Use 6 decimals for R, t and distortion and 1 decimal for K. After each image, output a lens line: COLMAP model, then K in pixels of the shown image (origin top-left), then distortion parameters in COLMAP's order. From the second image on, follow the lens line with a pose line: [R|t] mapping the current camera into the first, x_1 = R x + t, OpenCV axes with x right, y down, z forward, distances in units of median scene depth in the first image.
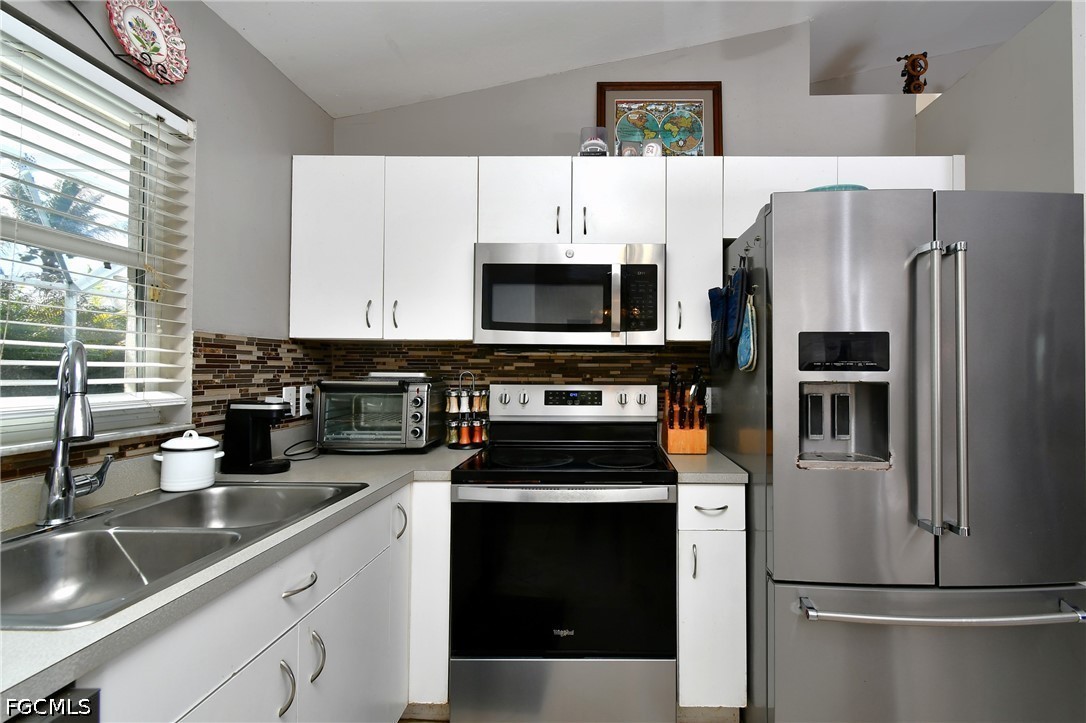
lens RADIAL K [[502.6, 0, 616.8], [0, 502.6, 359.6], [0, 0, 1]] dist [0.000177, 0.000006]
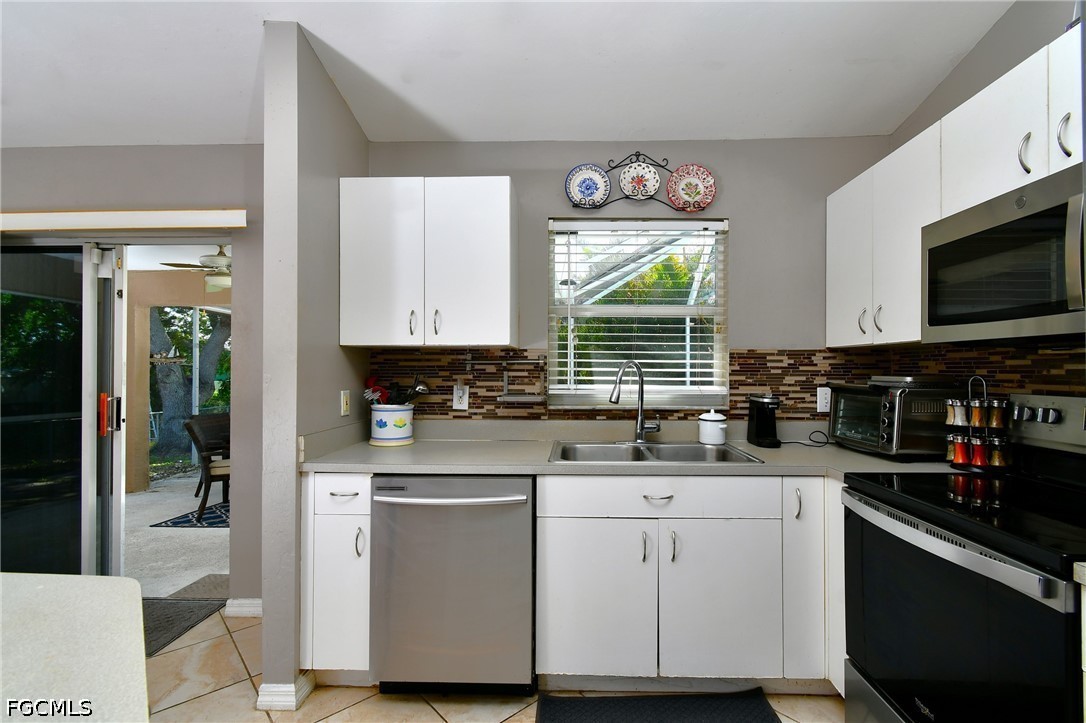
lens RADIAL K [[487.8, 0, 559.2], [0, 487.8, 367.0], [0, 0, 1]] dist [-0.000151, -0.000058]
pose [[-0.045103, -0.010432, -0.998928, 0.613636], [0.018380, 0.999768, -0.011270, 0.006173], [0.998813, -0.018869, -0.044900, 0.432250]]
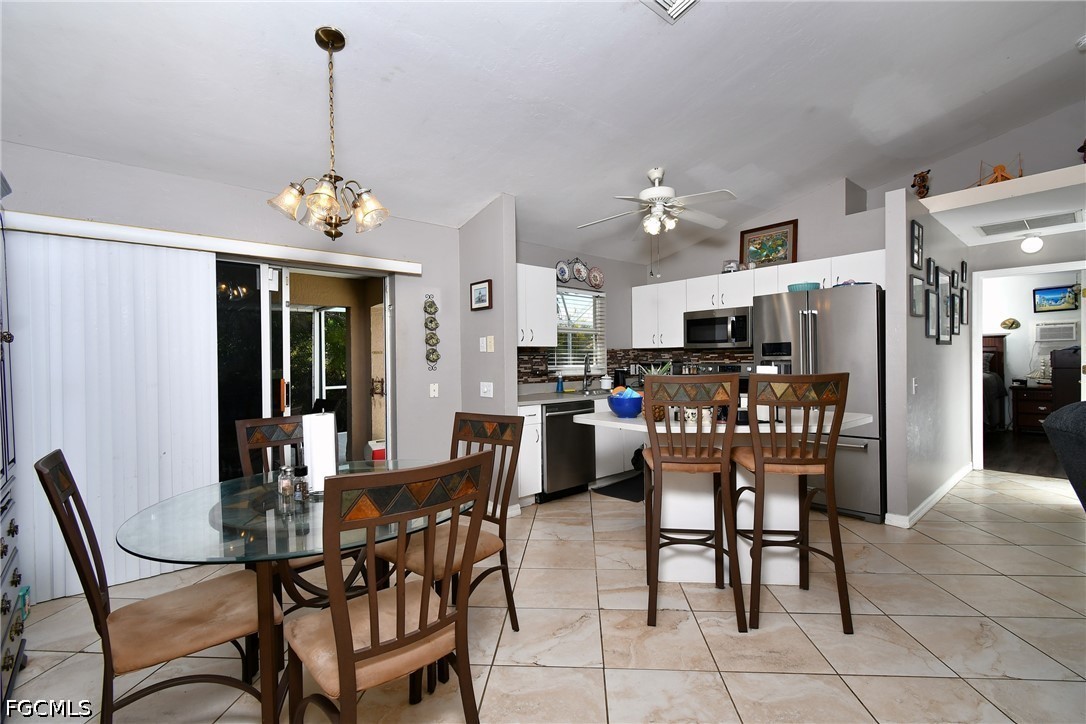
lens RADIAL K [[491.8, 0, 543.0], [0, 491.8, 362.0], [0, 0, 1]] dist [0.000399, 0.000026]
pose [[0.647449, -0.001652, -0.762107, 1.354646], [0.025122, 0.999500, 0.019175, -0.033625], [0.761695, -0.031560, 0.647167, -1.432294]]
